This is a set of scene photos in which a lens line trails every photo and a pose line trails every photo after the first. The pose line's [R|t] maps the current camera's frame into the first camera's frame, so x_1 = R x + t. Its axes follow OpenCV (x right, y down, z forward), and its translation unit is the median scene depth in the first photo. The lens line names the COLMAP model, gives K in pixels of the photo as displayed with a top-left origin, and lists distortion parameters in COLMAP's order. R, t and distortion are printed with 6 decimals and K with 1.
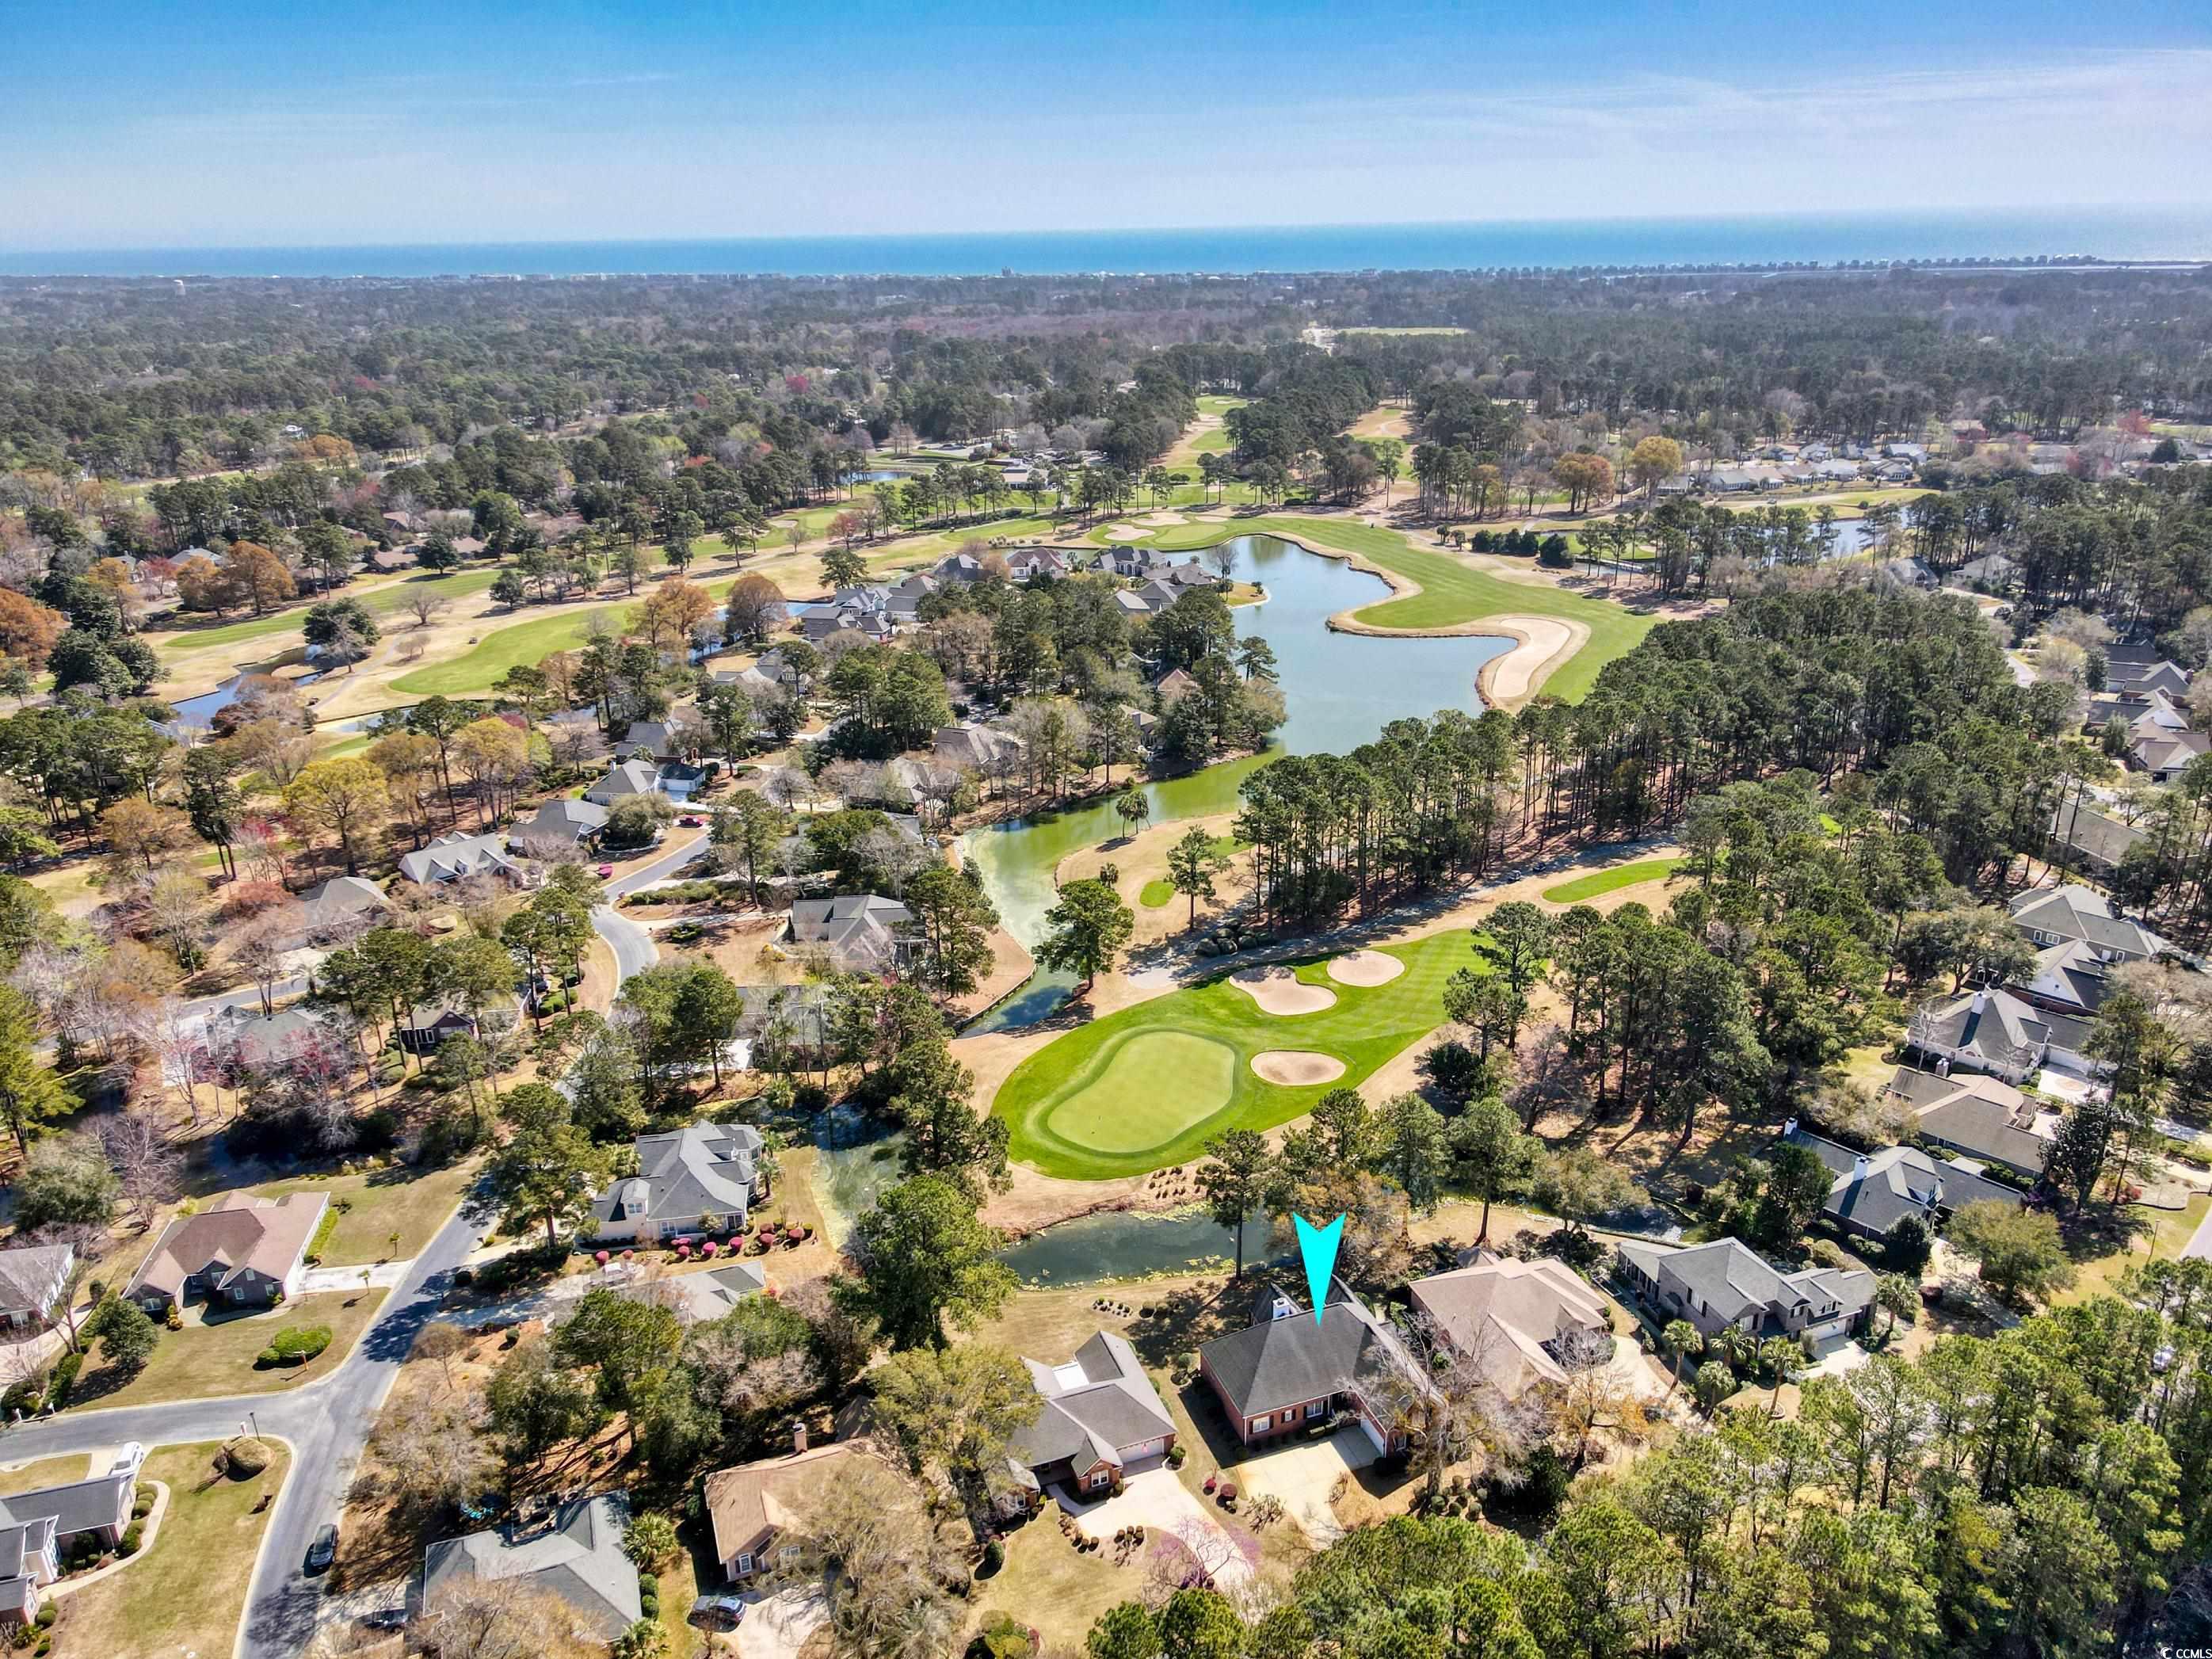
lens RADIAL K [[1598.8, 0, 1106.0], [0, 1598.8, 829.5], [0, 0, 1]] dist [-0.006527, 0.032918]
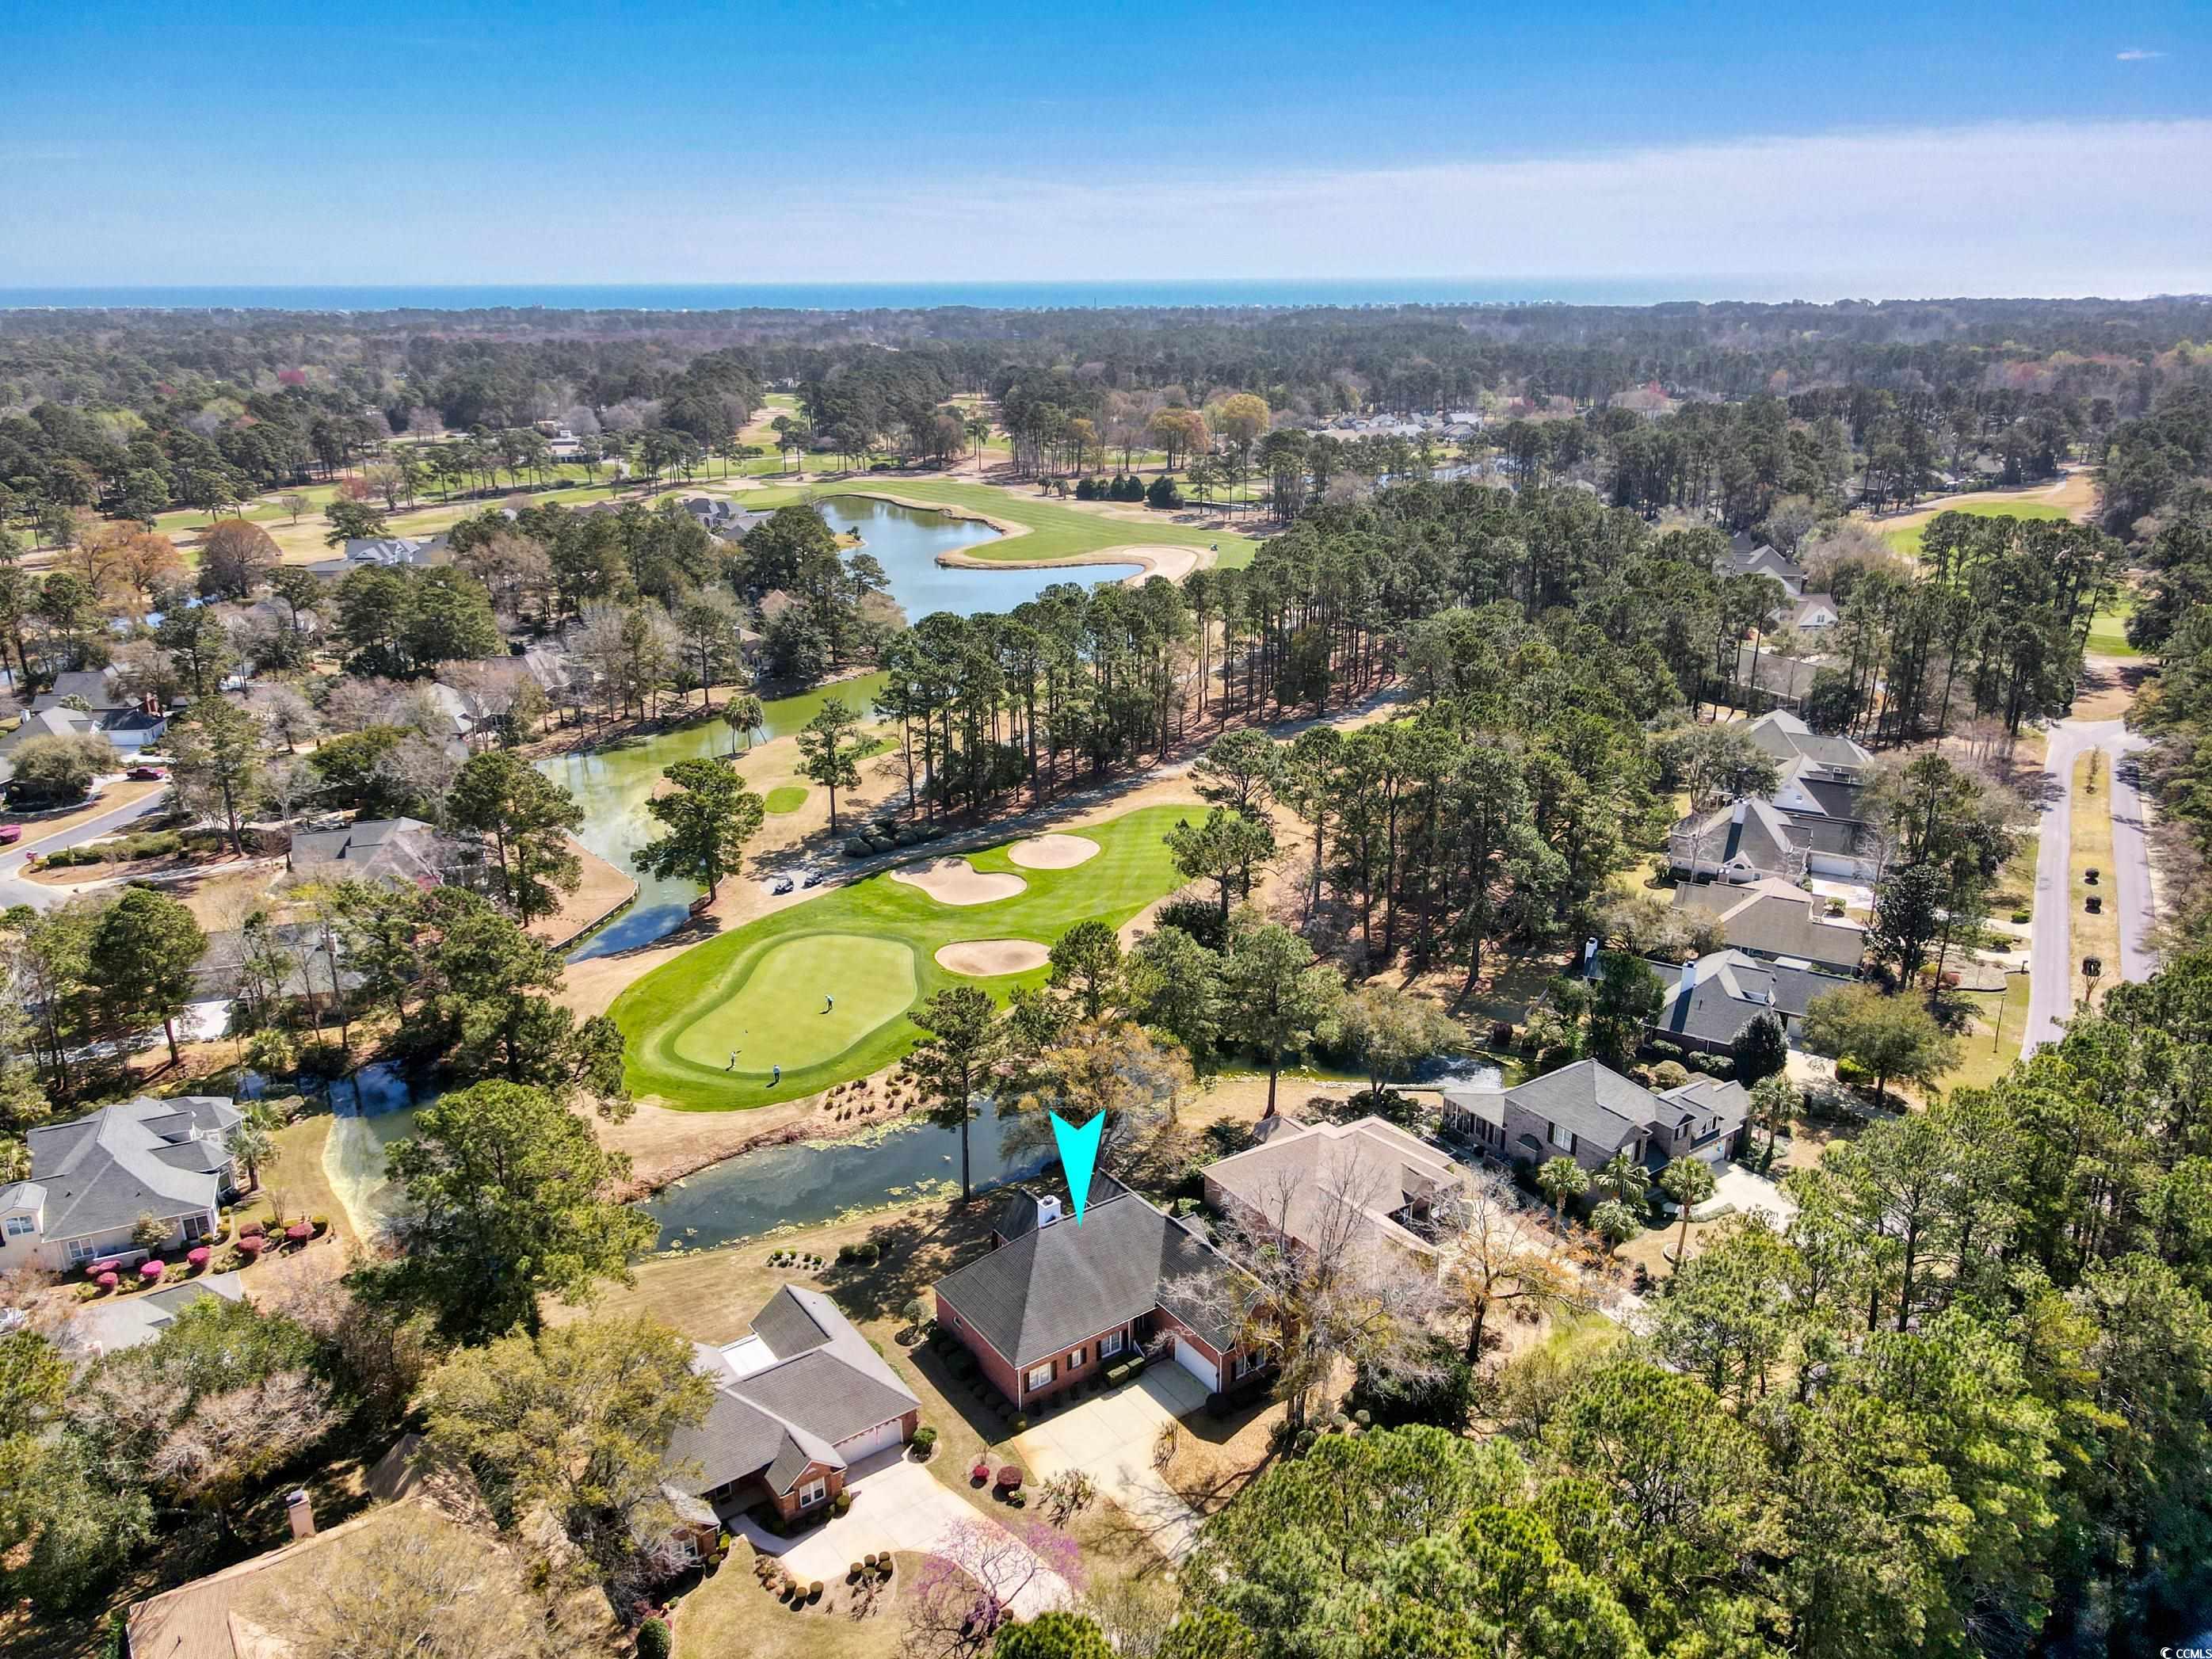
lens RADIAL K [[1598.8, 0, 1106.0], [0, 1598.8, 829.5], [0, 0, 1]] dist [-0.006527, 0.032918]
pose [[0.964306, -0.071069, 0.255074, -0.026184], [0.079766, 0.996527, -0.023902, 0.121250], [-0.252489, 0.043395, 0.966626, 0.246507]]
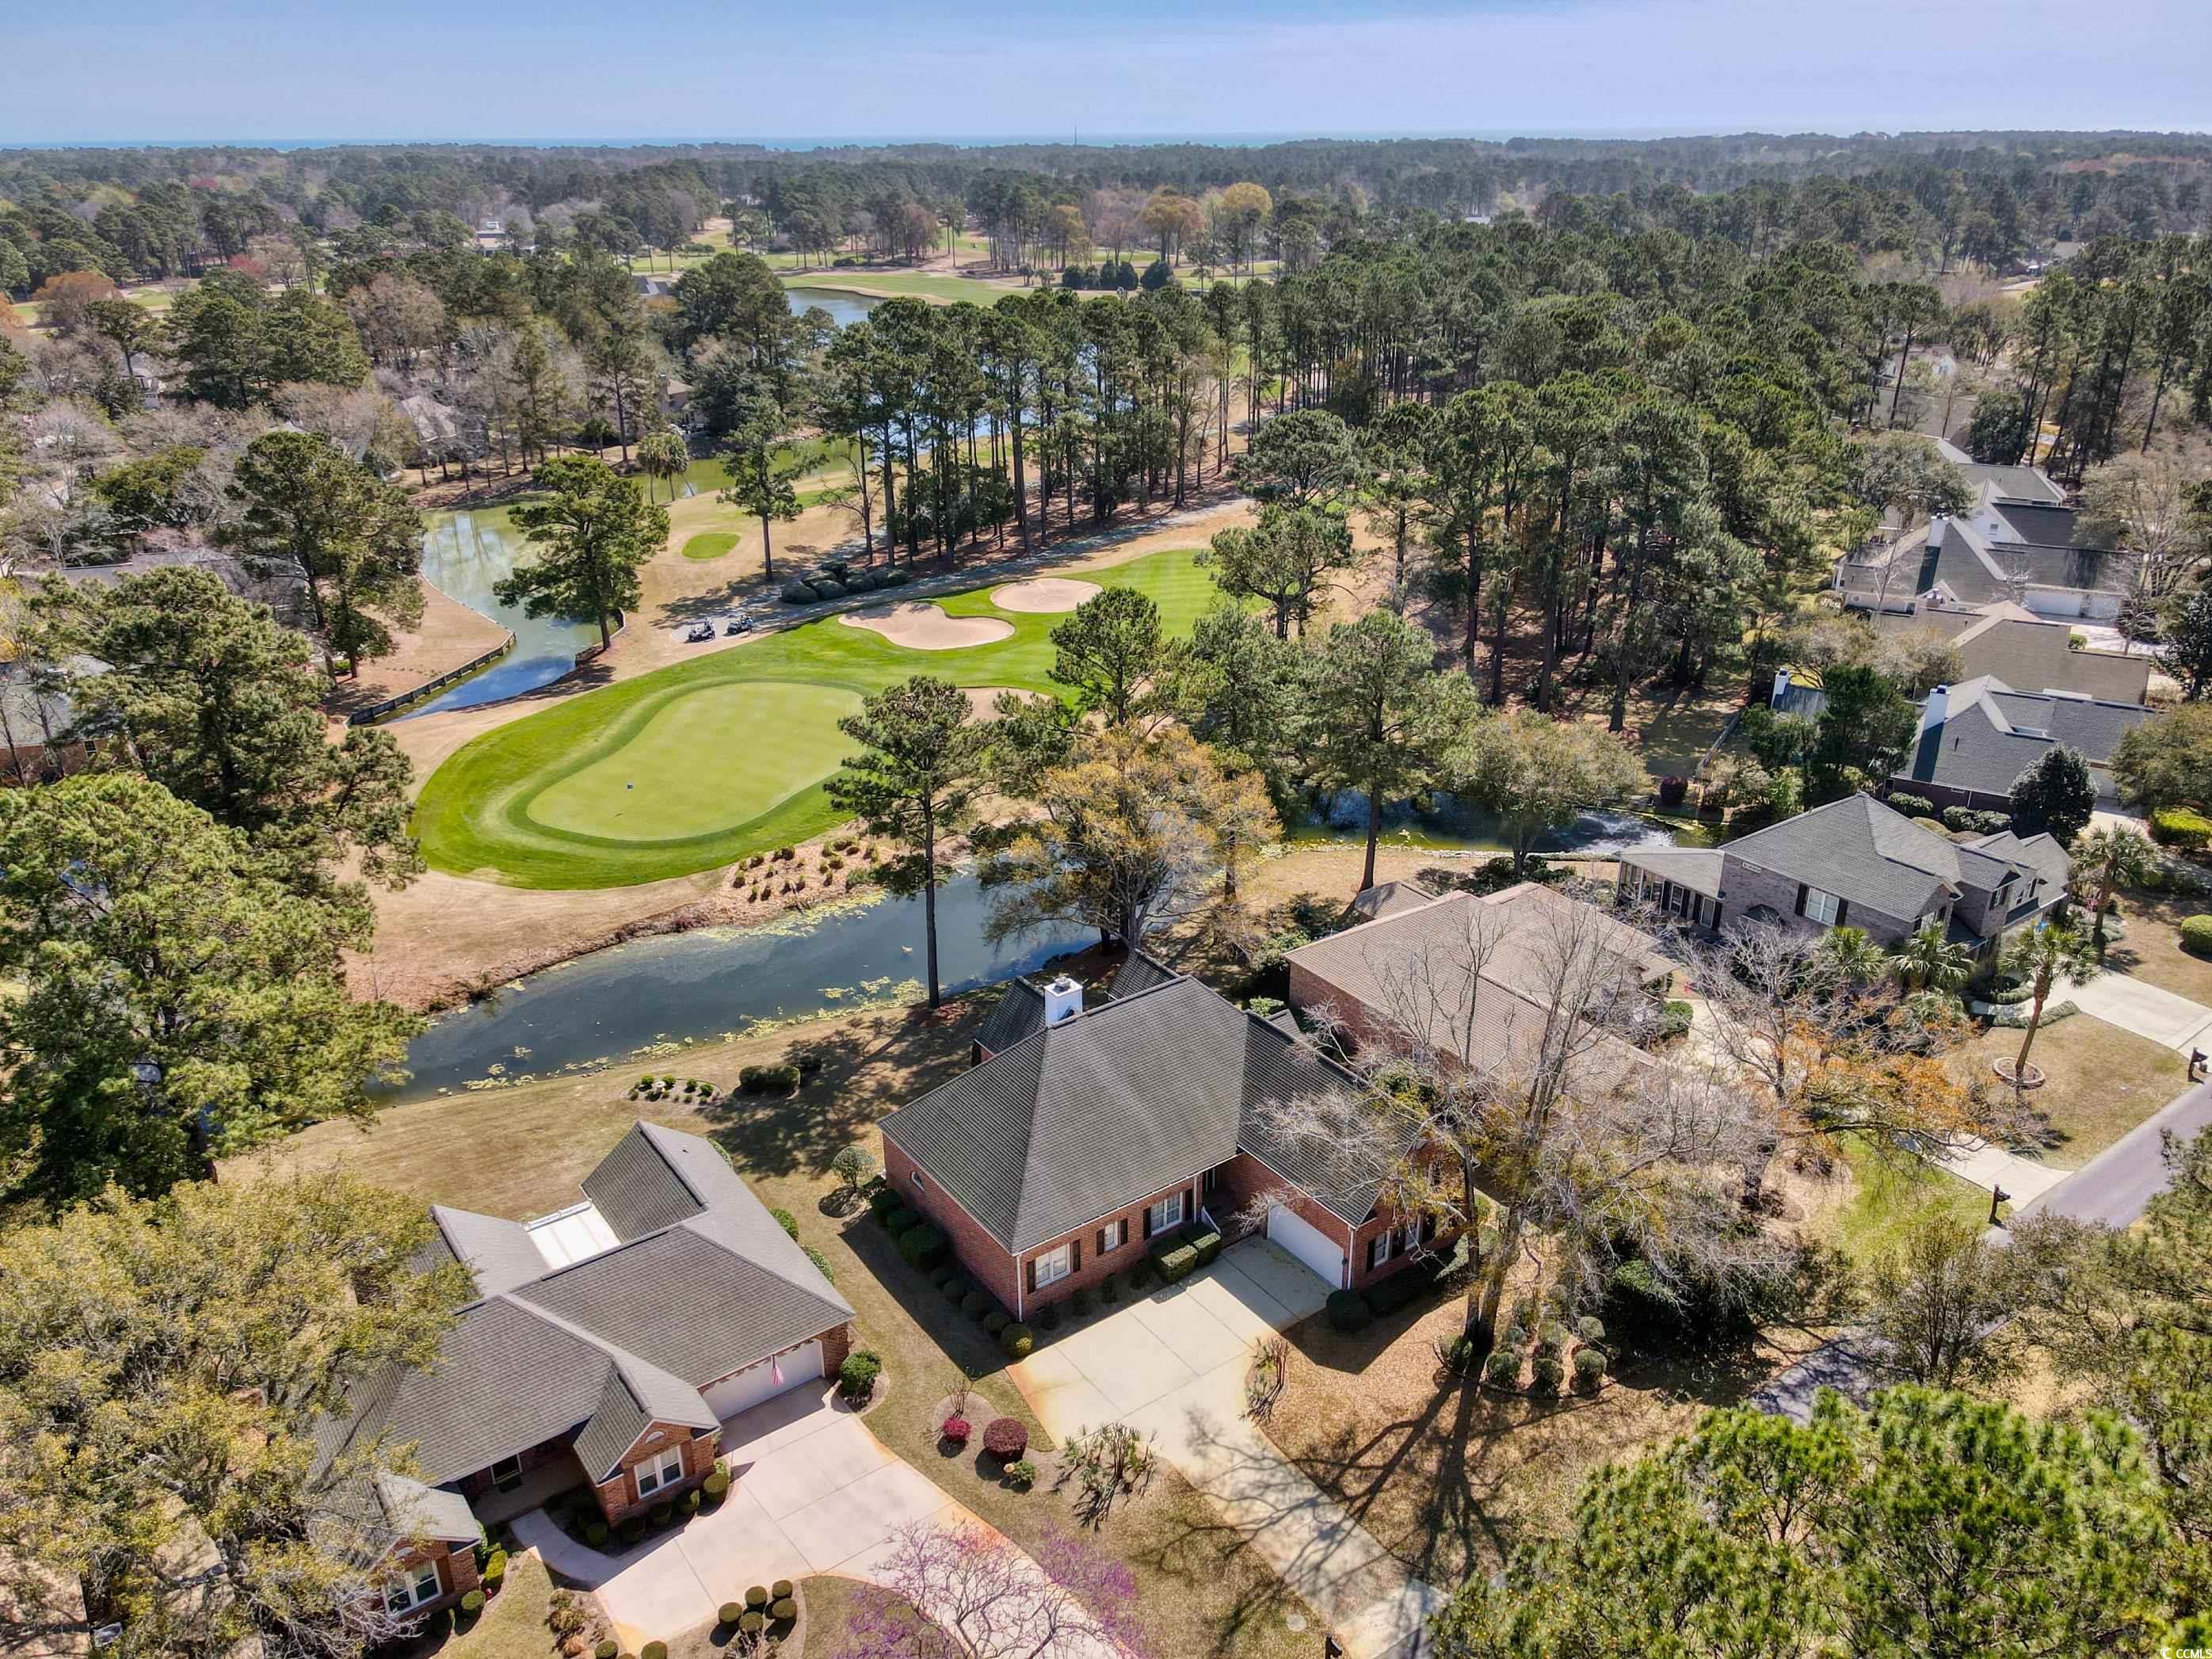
lens RADIAL K [[1598.8, 0, 1106.0], [0, 1598.8, 829.5], [0, 0, 1]] dist [-0.006527, 0.032918]
pose [[0.960925, -0.094944, 0.260018, 0.009959], [0.083347, 0.994985, 0.055295, 0.183277], [-0.263964, -0.031462, 0.964019, 0.461862]]
